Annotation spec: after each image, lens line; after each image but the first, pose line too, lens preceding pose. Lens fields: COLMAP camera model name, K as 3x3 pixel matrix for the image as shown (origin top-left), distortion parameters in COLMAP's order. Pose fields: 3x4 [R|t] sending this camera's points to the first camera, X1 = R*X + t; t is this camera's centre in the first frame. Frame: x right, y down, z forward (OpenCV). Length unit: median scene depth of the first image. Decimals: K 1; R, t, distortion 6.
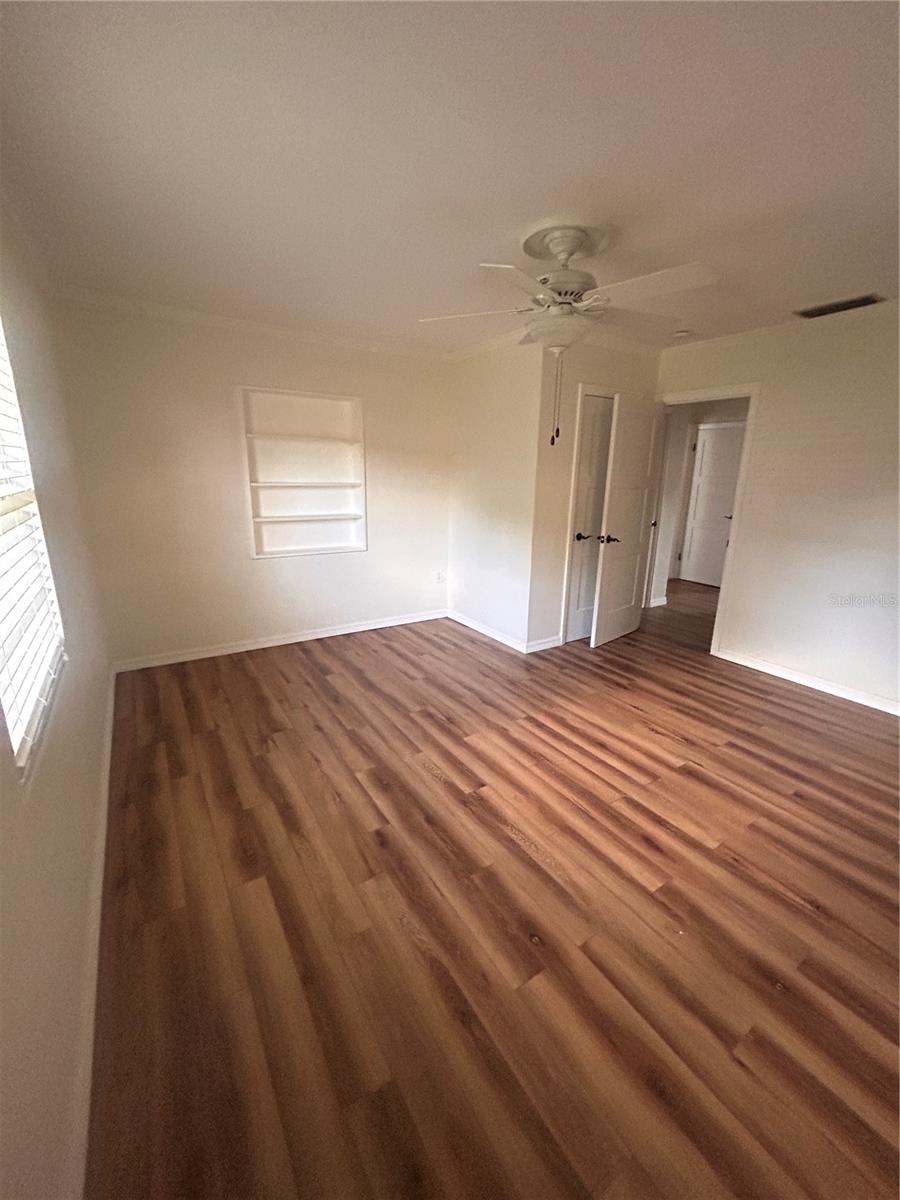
lens RADIAL K [[485.9, 0, 452.7], [0, 485.9, 604.6], [0, 0, 1]] dist [0.015807, 0.000495]
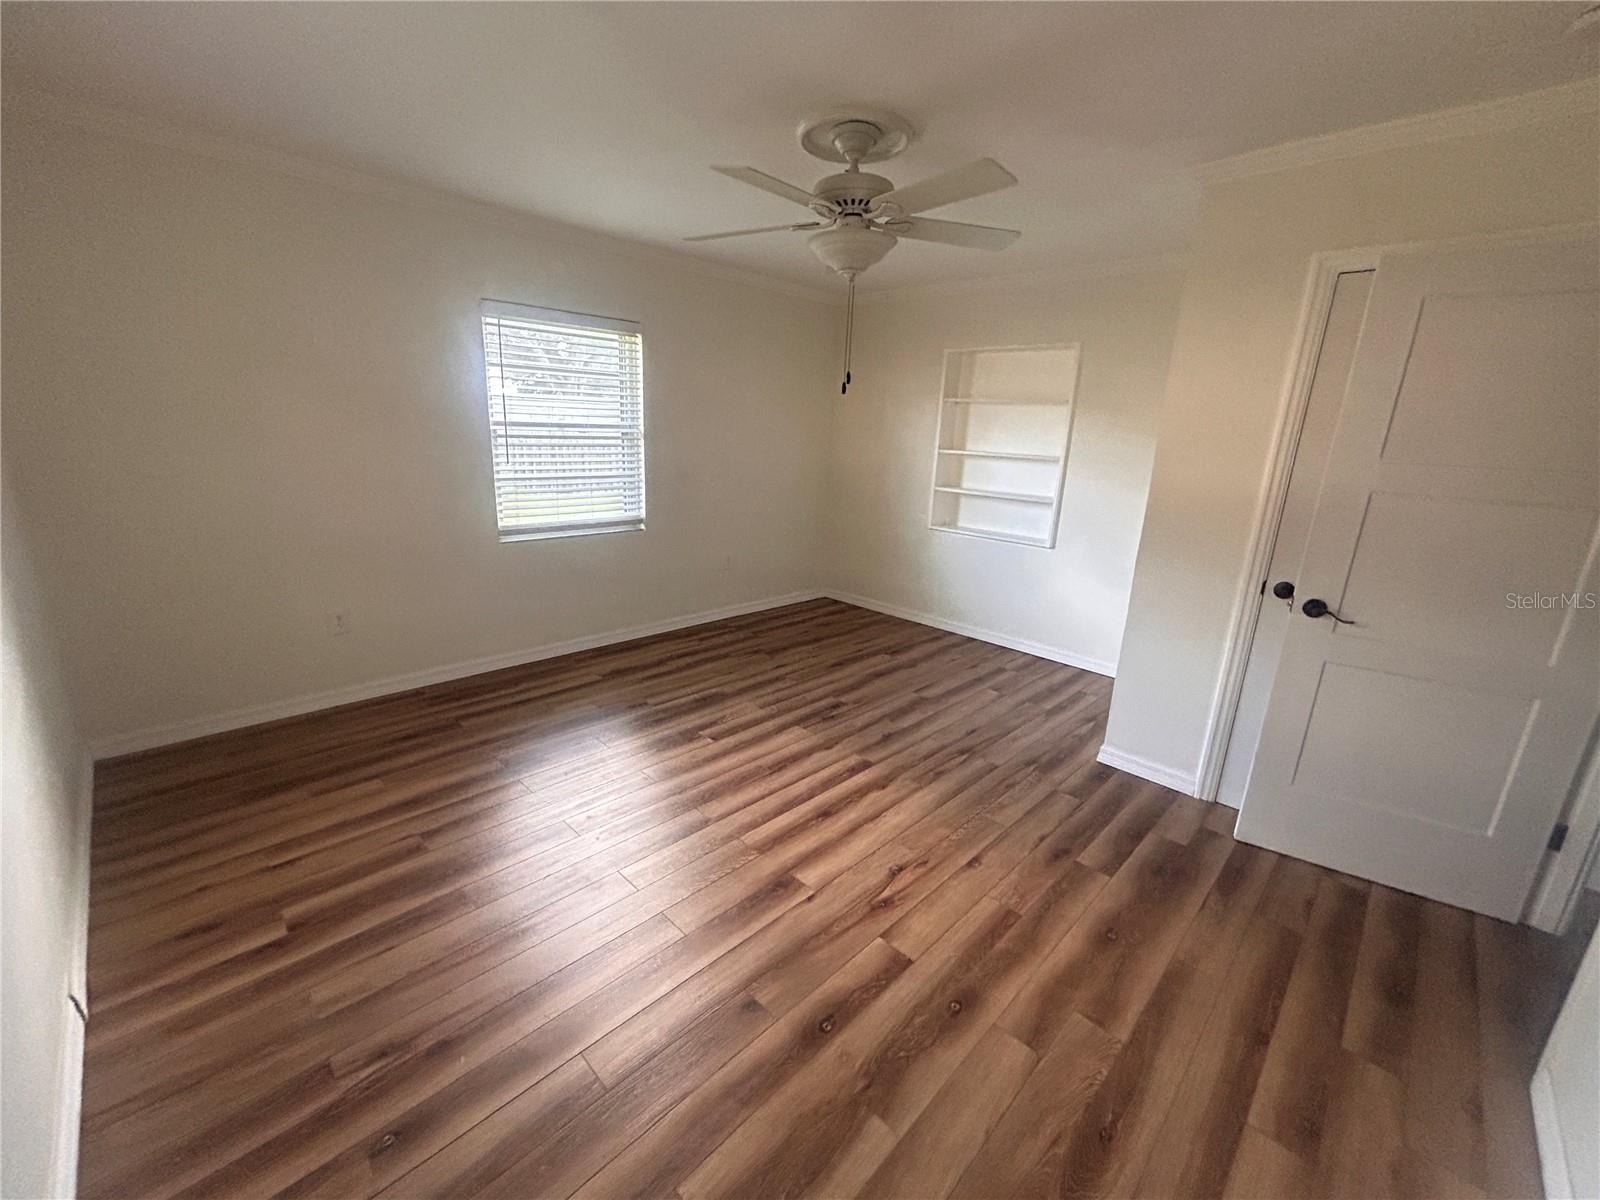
lens RADIAL K [[647.9, 0, 795.6], [0, 647.9, 595.6], [0, 0, 1]] dist [0.015807, 0.000495]
pose [[0.218536, 0.239210, -0.946055, 0.876904], [-0.299654, 0.939098, 0.168231, -0.120352], [0.928681, 0.246725, 0.276907, 0.496436]]
